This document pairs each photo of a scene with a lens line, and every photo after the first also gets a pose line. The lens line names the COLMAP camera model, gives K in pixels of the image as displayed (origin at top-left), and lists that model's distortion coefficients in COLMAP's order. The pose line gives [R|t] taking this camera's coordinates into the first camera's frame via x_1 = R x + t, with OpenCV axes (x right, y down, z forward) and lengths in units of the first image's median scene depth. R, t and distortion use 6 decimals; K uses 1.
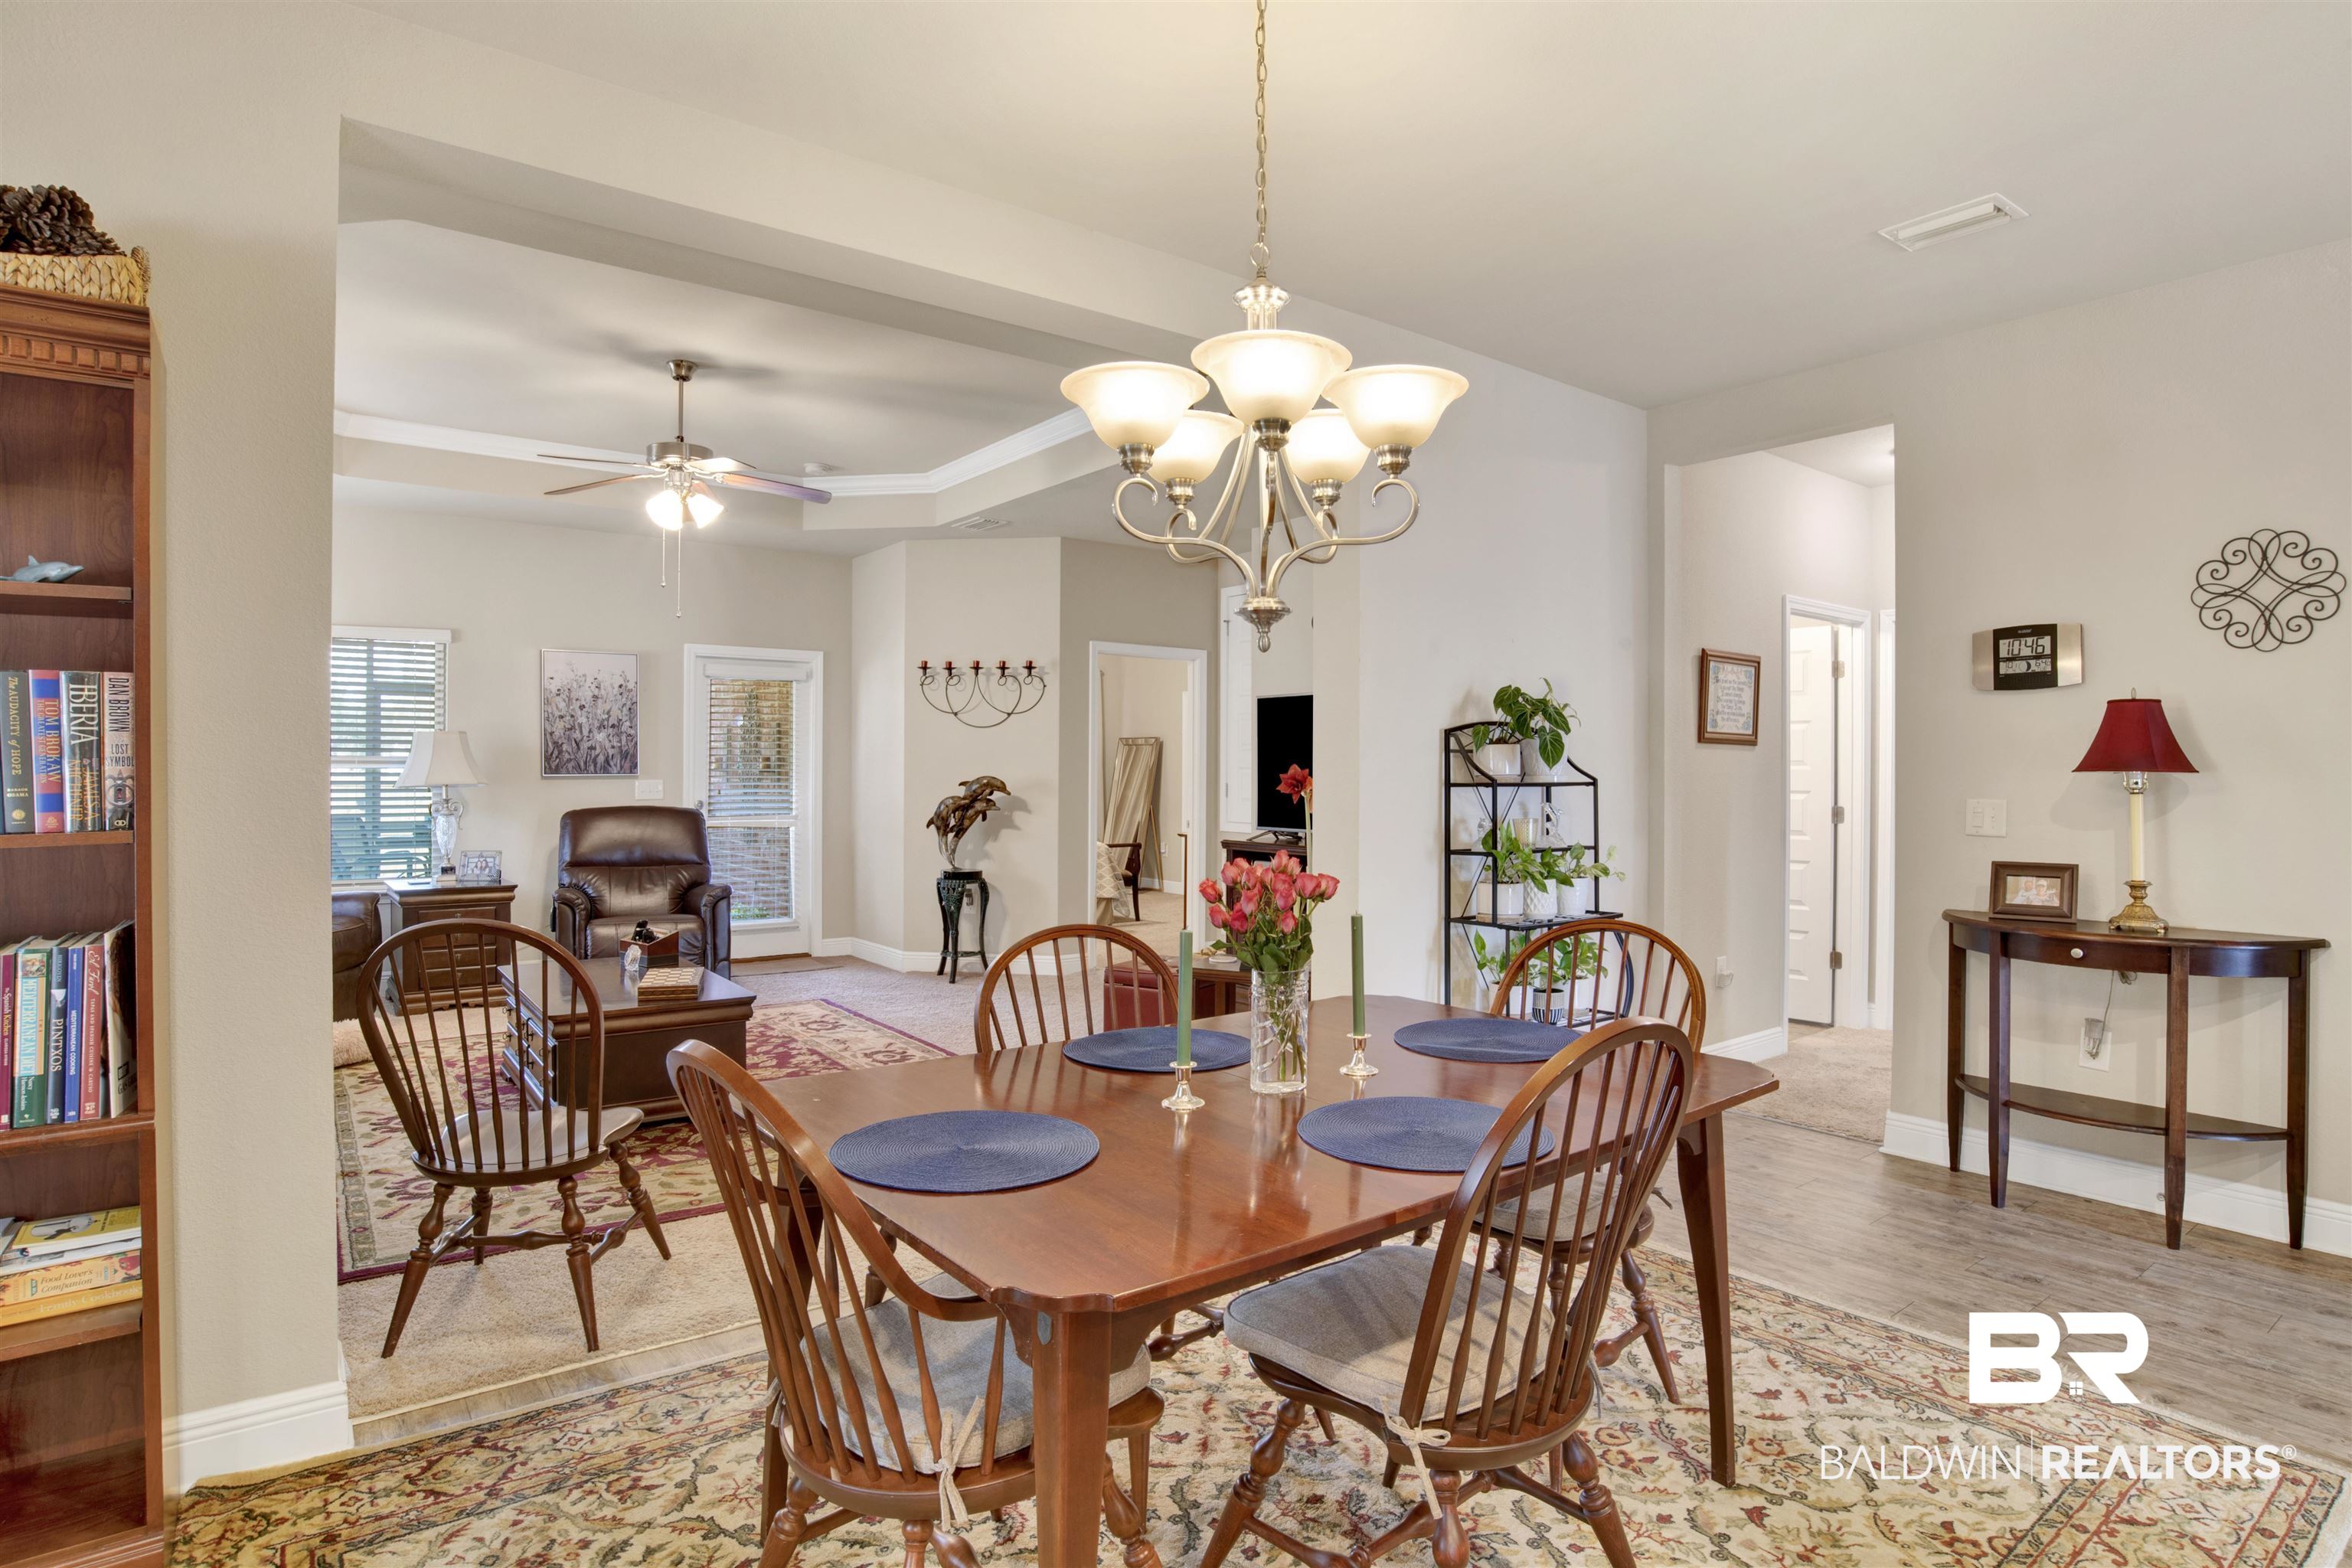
lens RADIAL K [[1221.5, 0, 1177.7], [0, 1221.5, 778.0], [0, 0, 1]] dist [-0.058247, 0.017537]
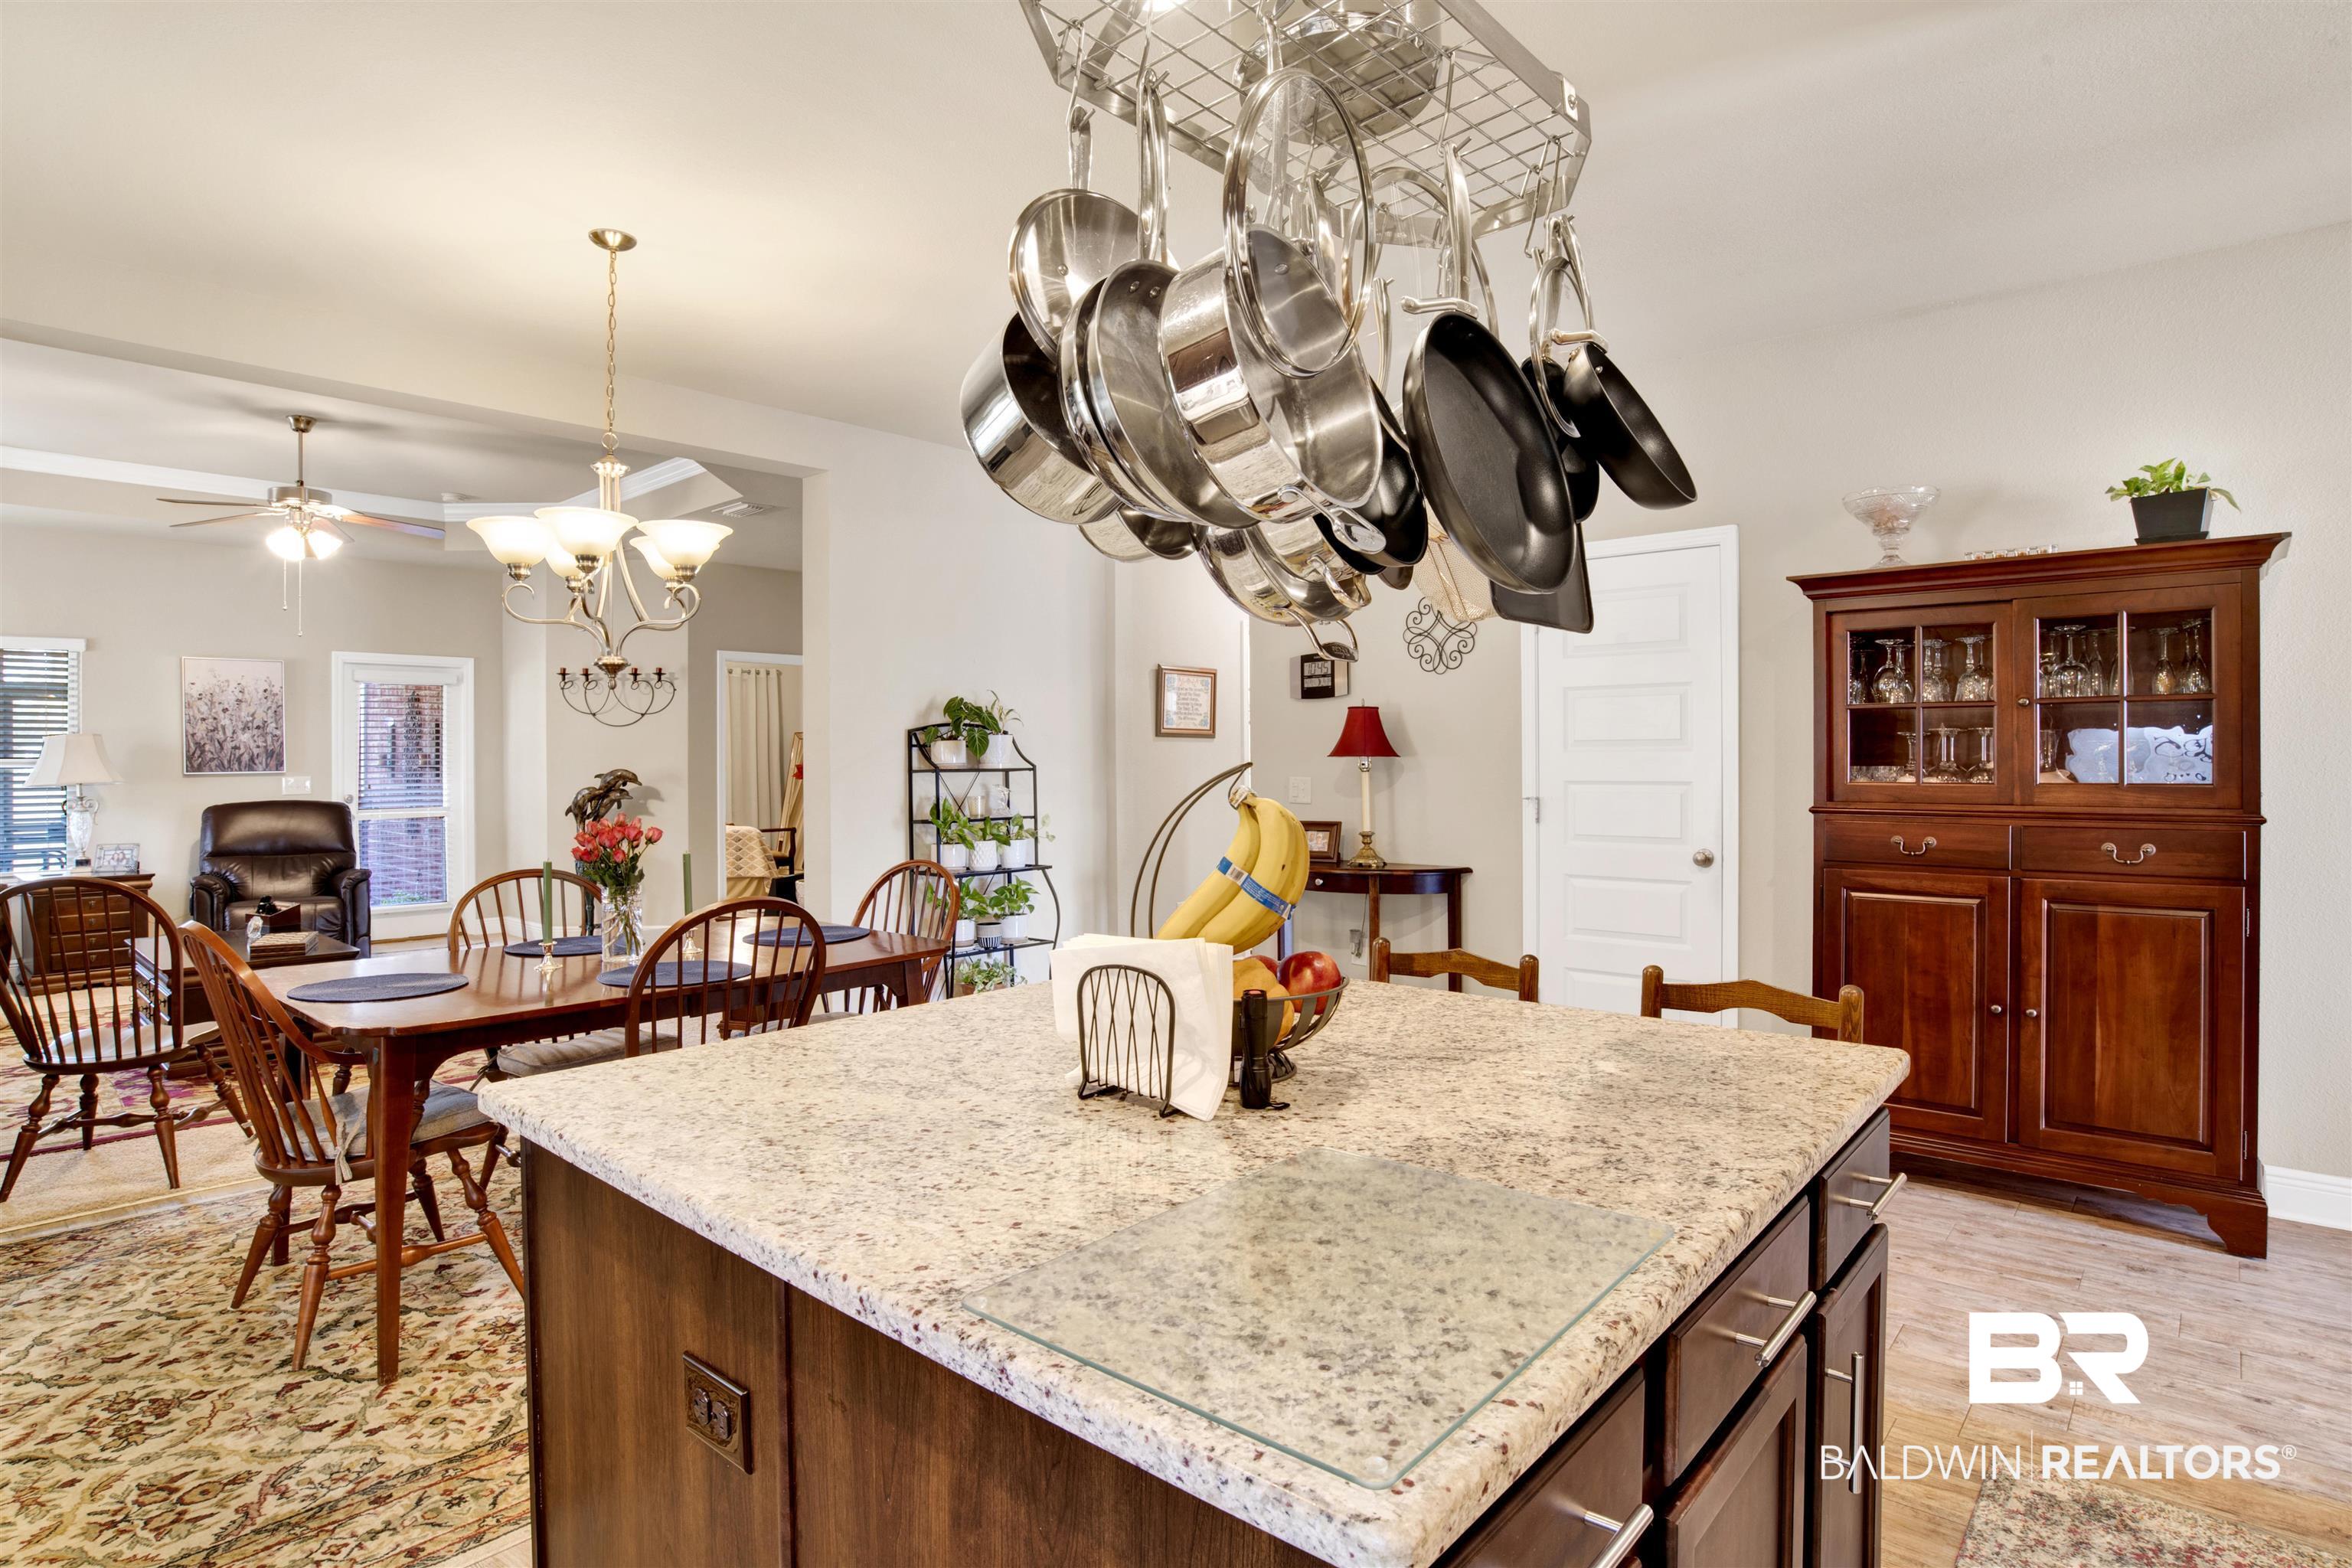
lens RADIAL K [[1221.5, 0, 1196.7], [0, 1221.5, 765.3], [0, 0, 1]] dist [-0.058247, 0.017537]
pose [[0.980947, -0.012278, 0.193886, 0.171460], [0.012522, 0.999922, -0.000034, 0.001882], [-0.193870, 0.002461, 0.981024, -0.235039]]
